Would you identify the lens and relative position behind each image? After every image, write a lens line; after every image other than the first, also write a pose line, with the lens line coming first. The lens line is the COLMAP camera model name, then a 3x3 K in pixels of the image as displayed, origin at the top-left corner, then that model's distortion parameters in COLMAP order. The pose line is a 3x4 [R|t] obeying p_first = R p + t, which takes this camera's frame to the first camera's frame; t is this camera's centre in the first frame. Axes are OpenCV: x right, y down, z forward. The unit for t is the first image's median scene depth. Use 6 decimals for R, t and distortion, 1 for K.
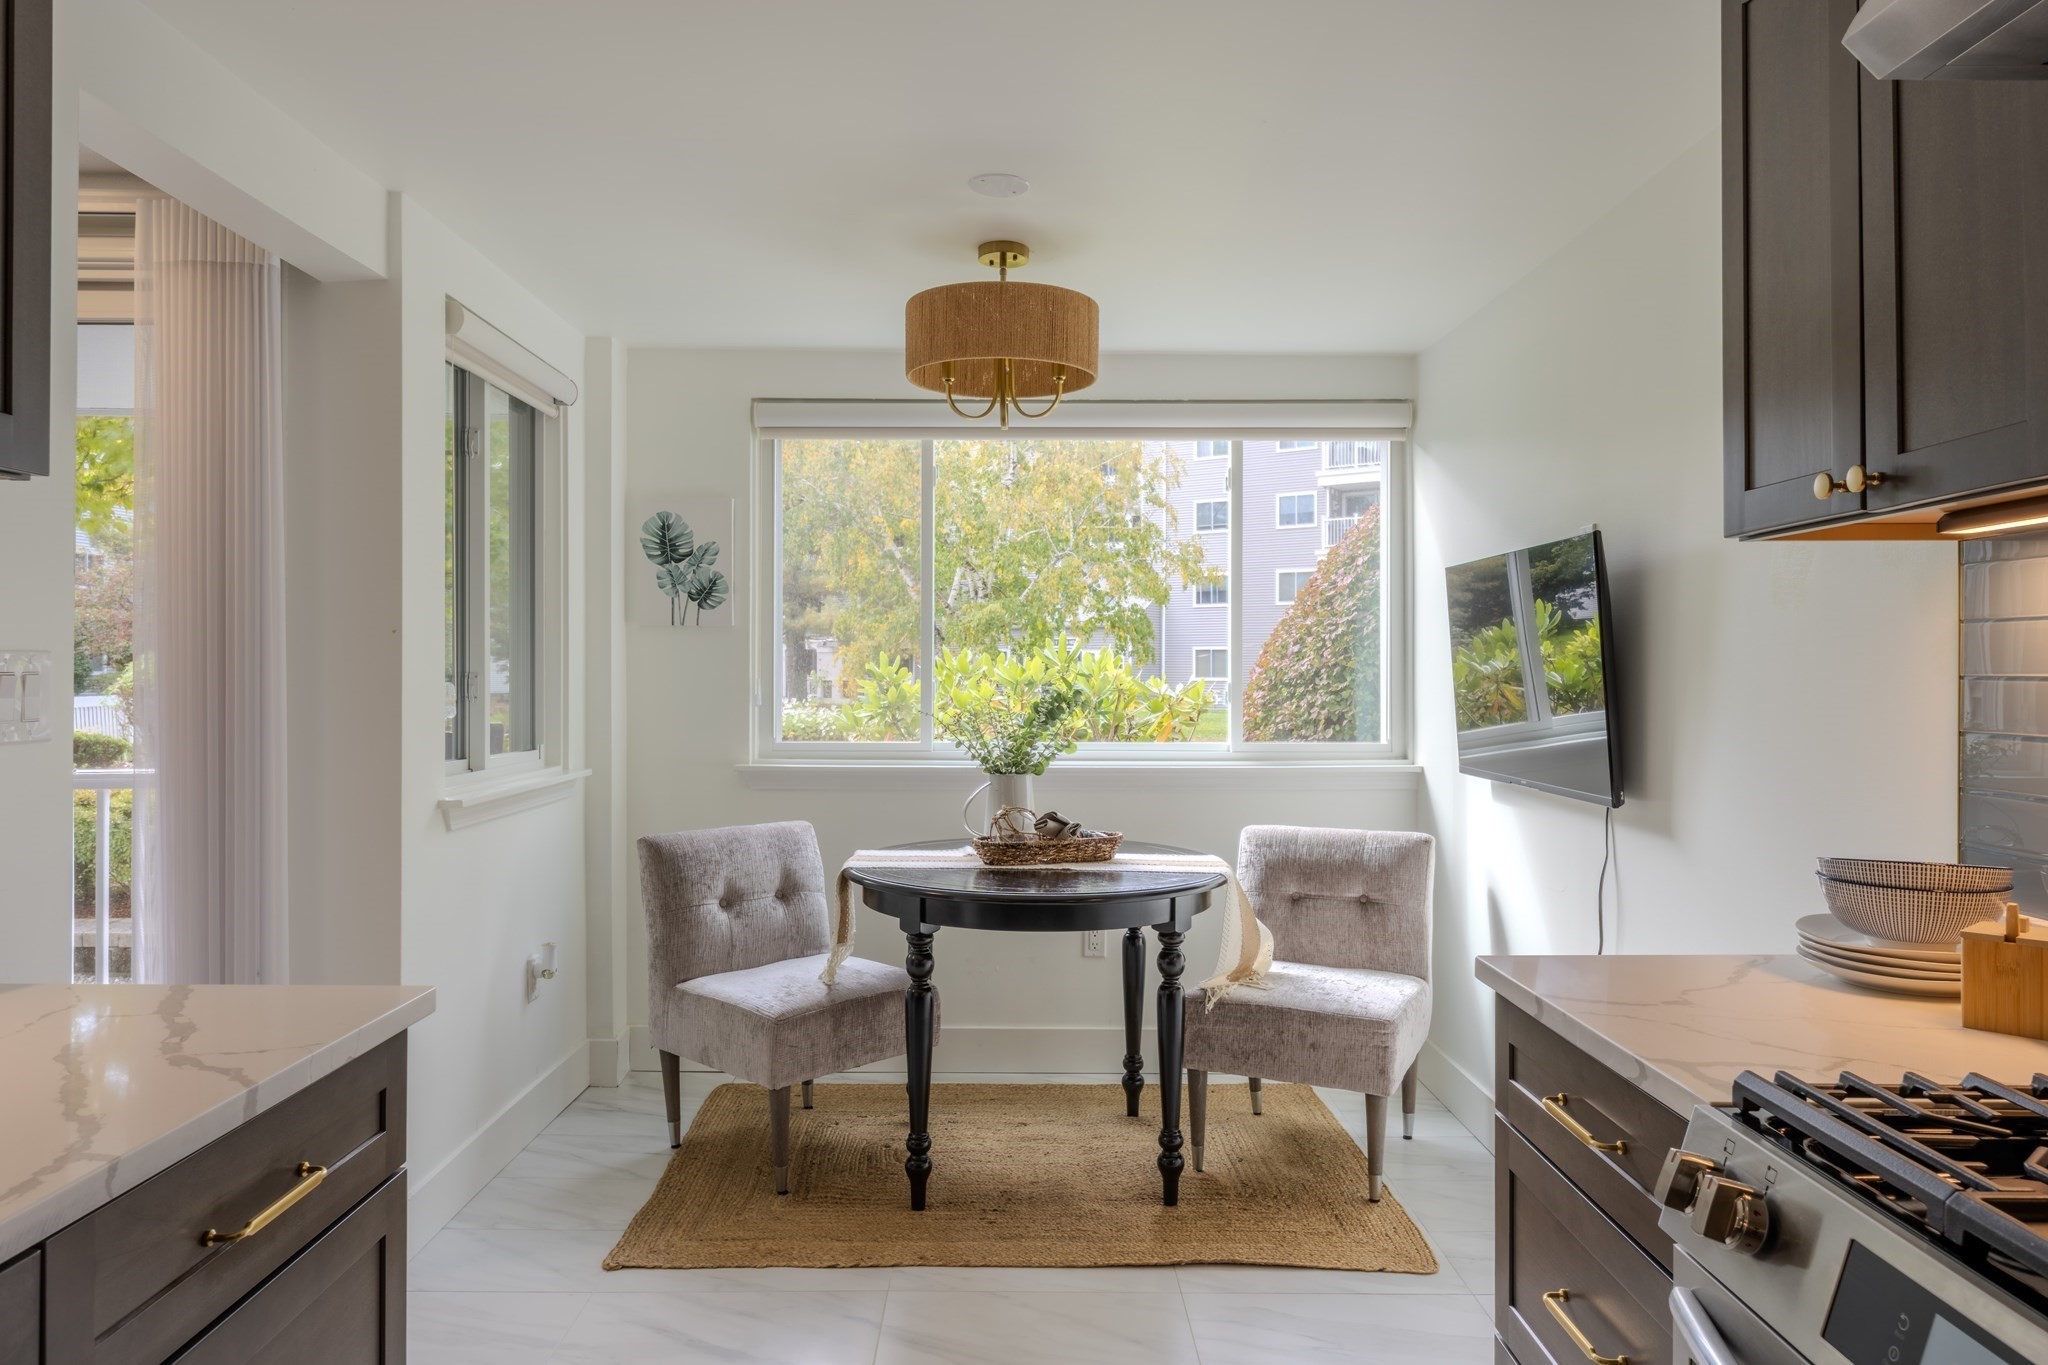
lens RADIAL K [[1365.3, 0, 1026.9], [0, 1365.3, 651.3], [0, 0, 1]] dist [0.002698, 0.000540]
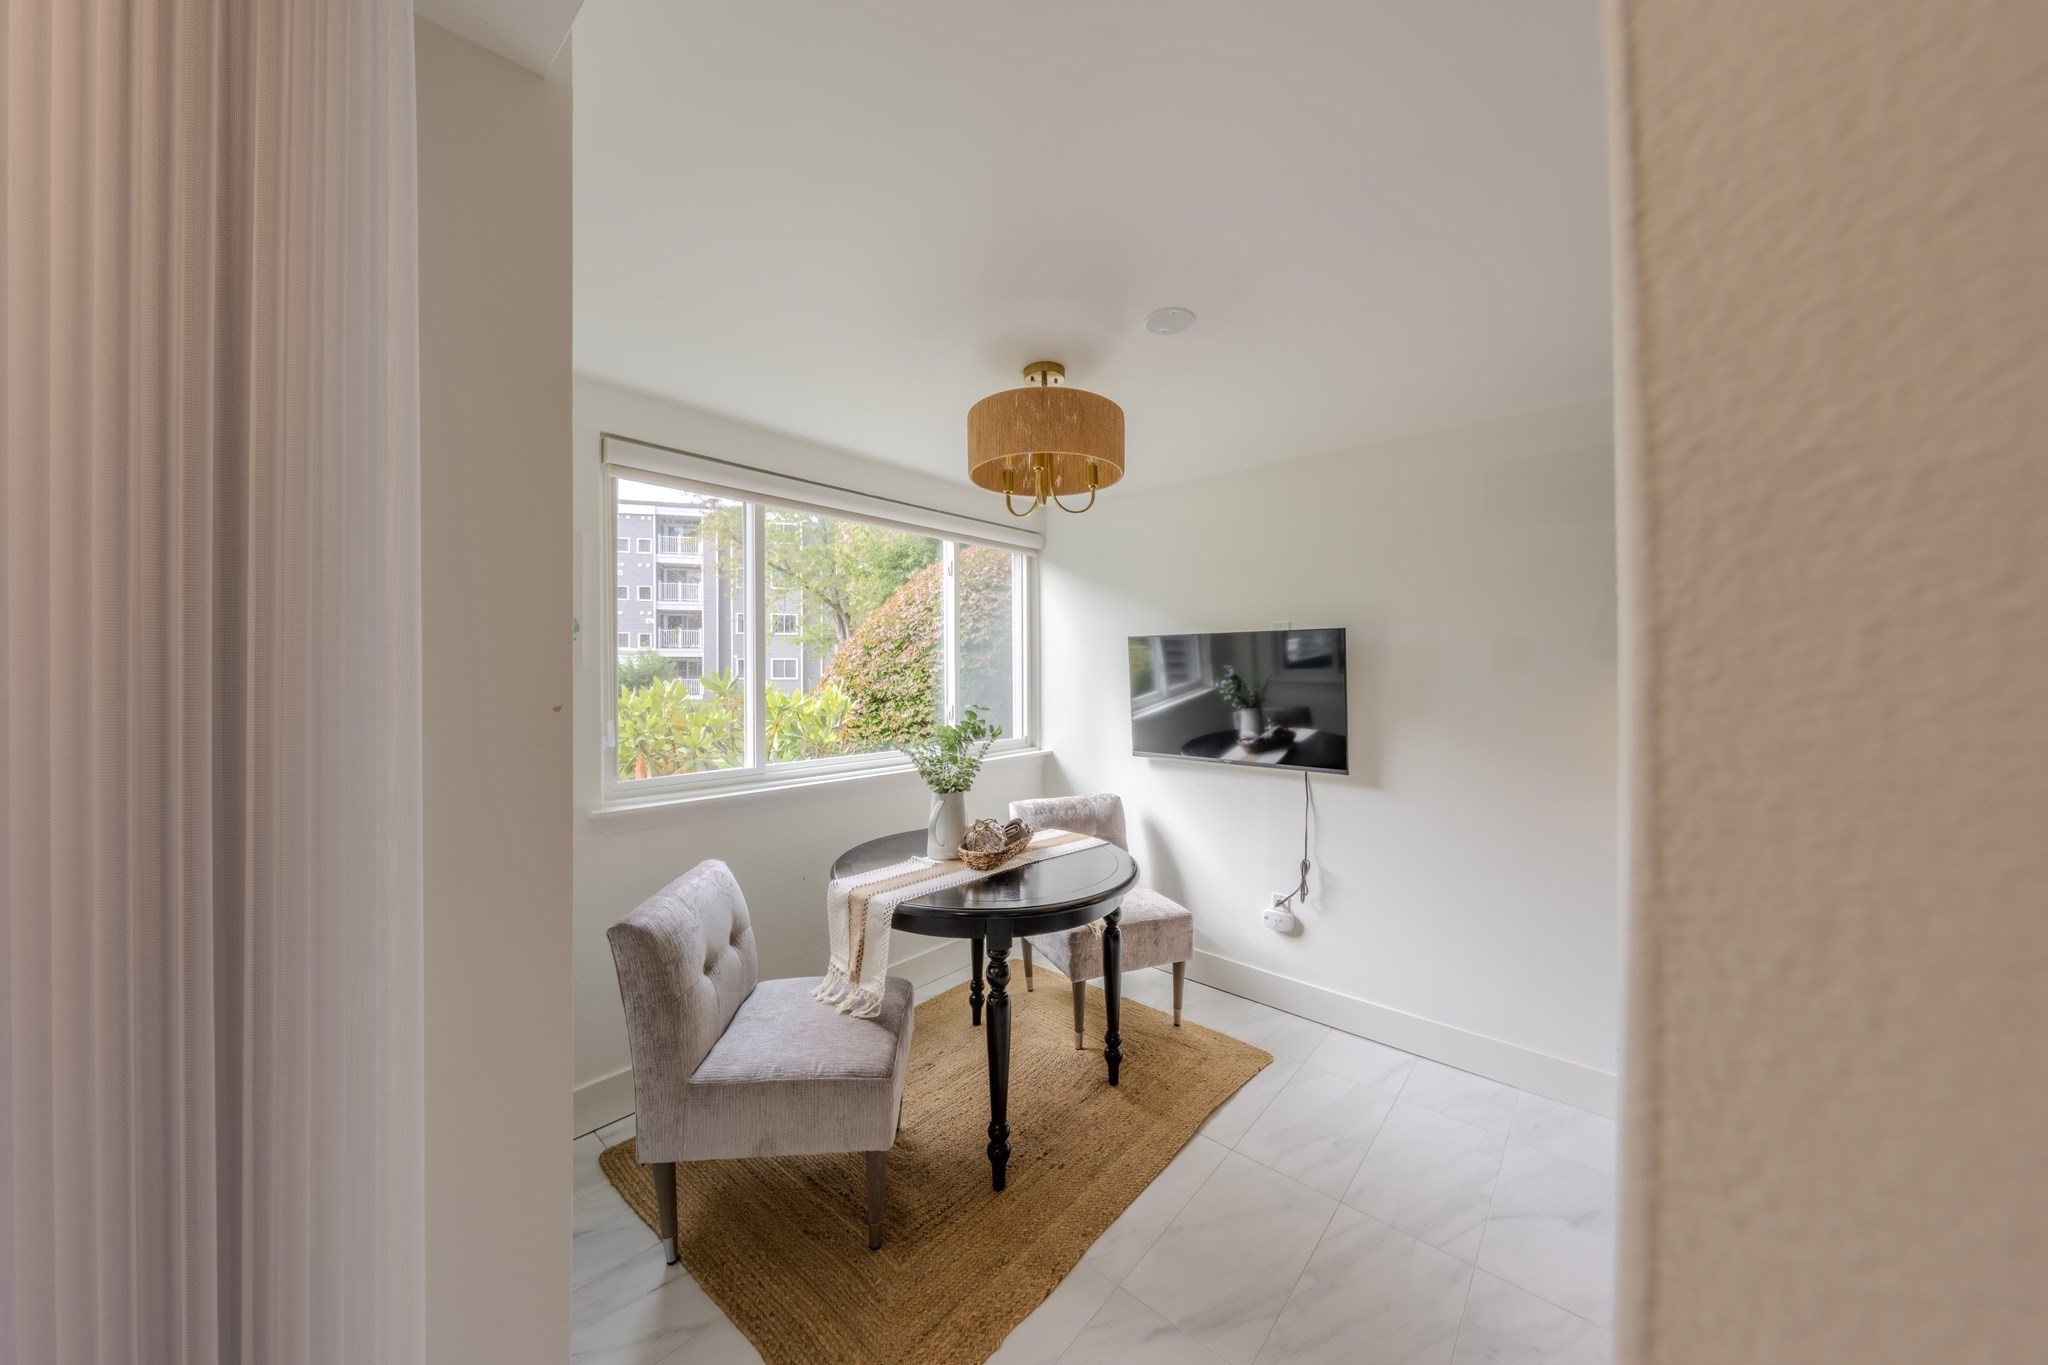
lens RADIAL K [[689.7, 0, 1029.9], [0, 689.7, 674.1], [0, 0, 1]] dist [-0.001110, -0.000384]
pose [[0.666006, -0.008896, 0.745893, -0.433018], [-0.003301, 0.999884, 0.014874, -0.026754], [-0.745939, -0.012368, 0.665900, 0.533186]]
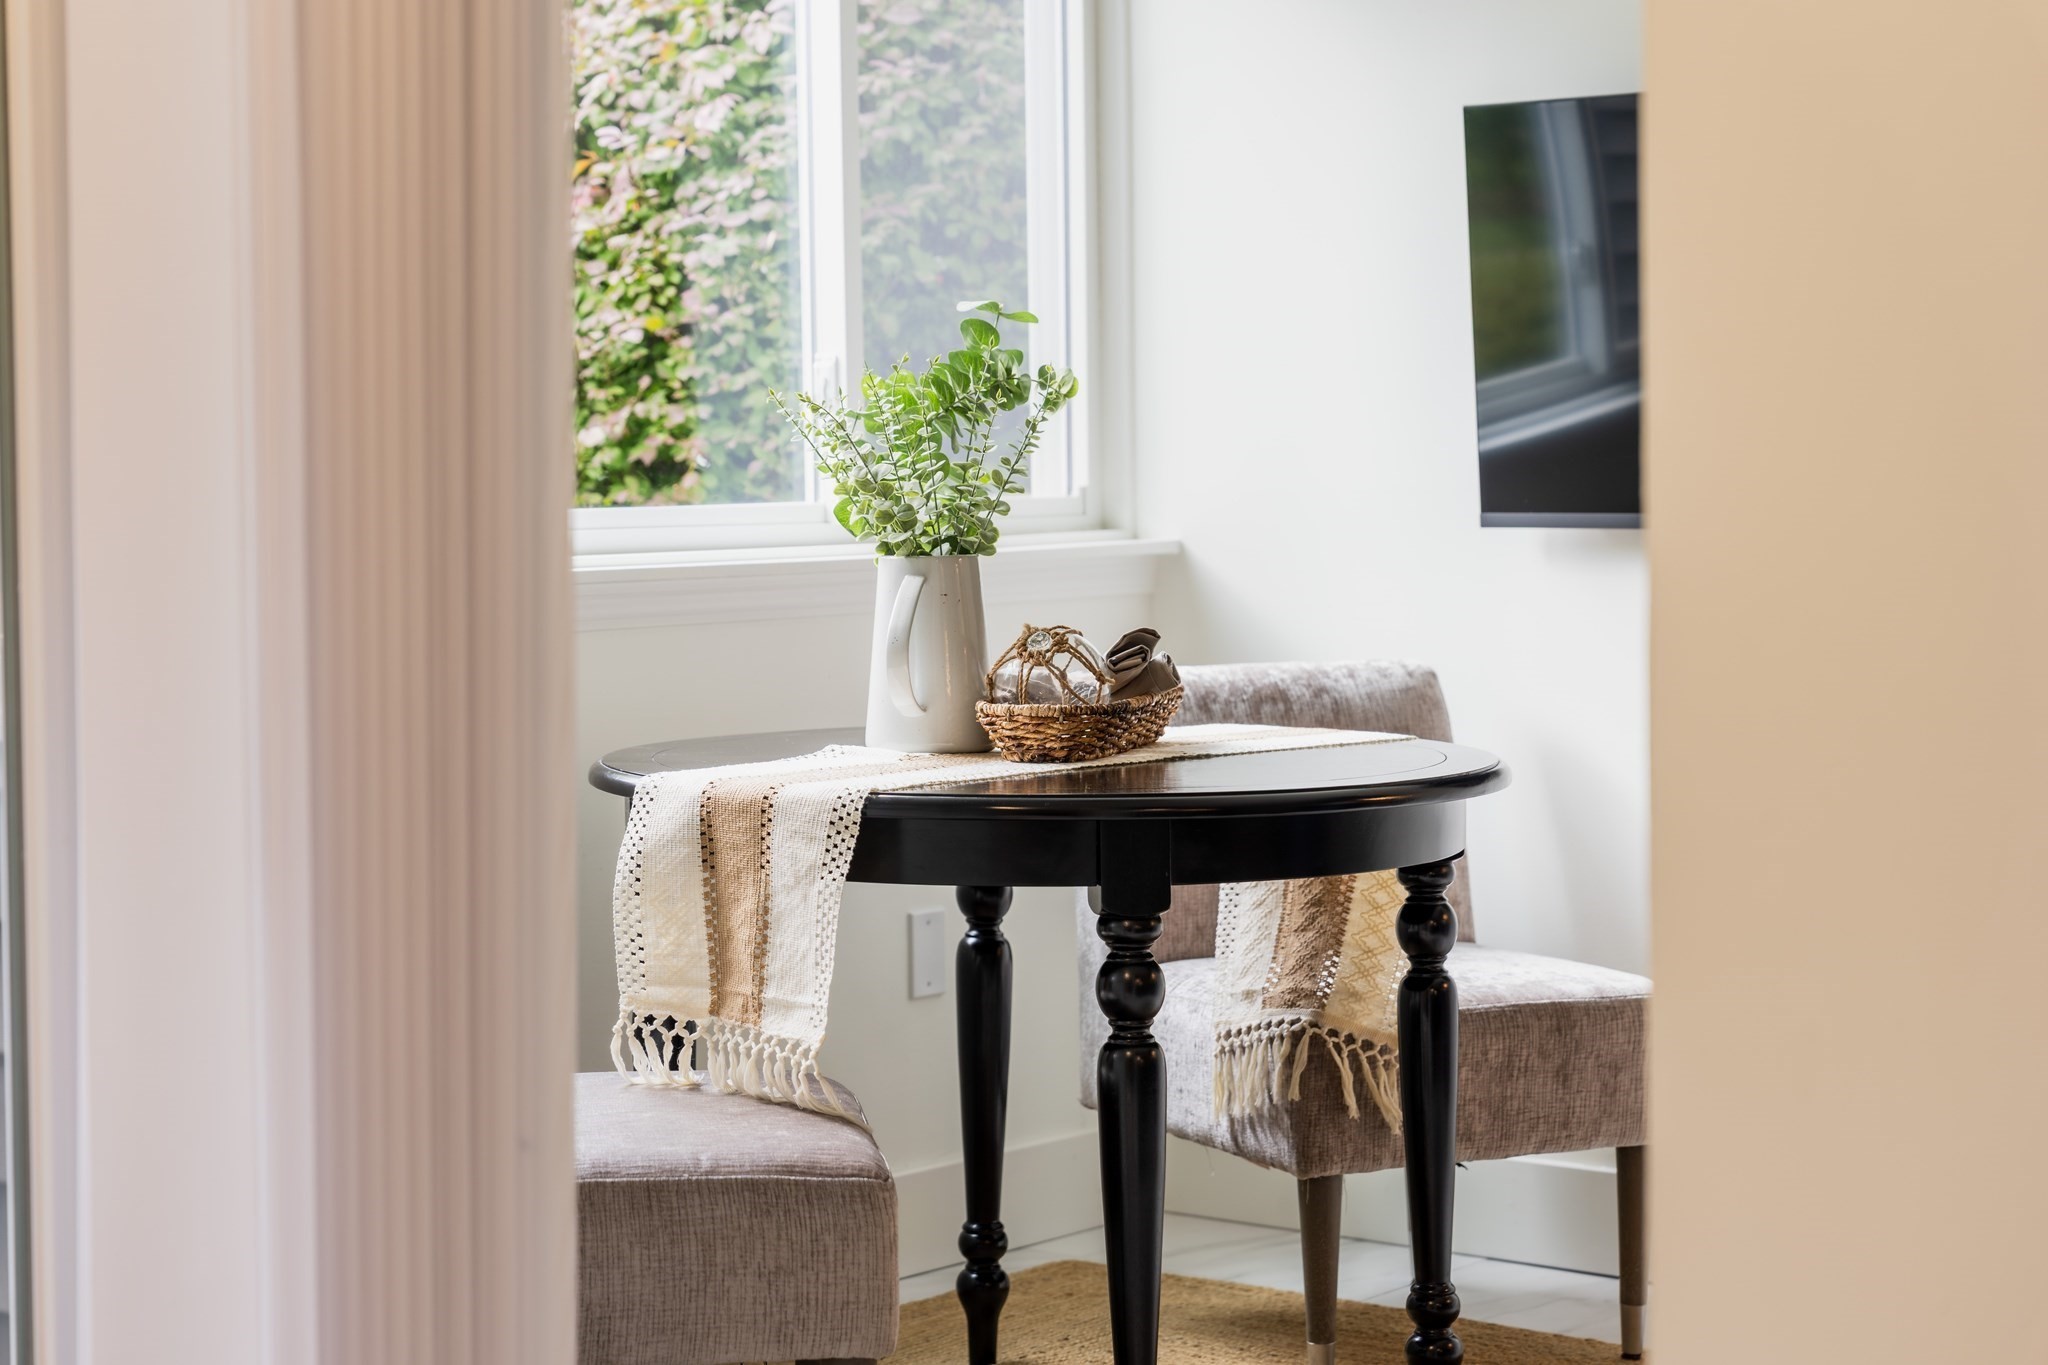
lens RADIAL K [[4072.9, 0, 1024.0], [0, 4072.9, 682.5], [0, 0, 1]] dist [0.053899, 0.023248]
pose [[0.630737, -0.053653, 0.774140, -0.949106], [0.003466, 0.997792, 0.066330, 0.048864], [-0.775989, -0.039154, 0.629530, 0.212006]]
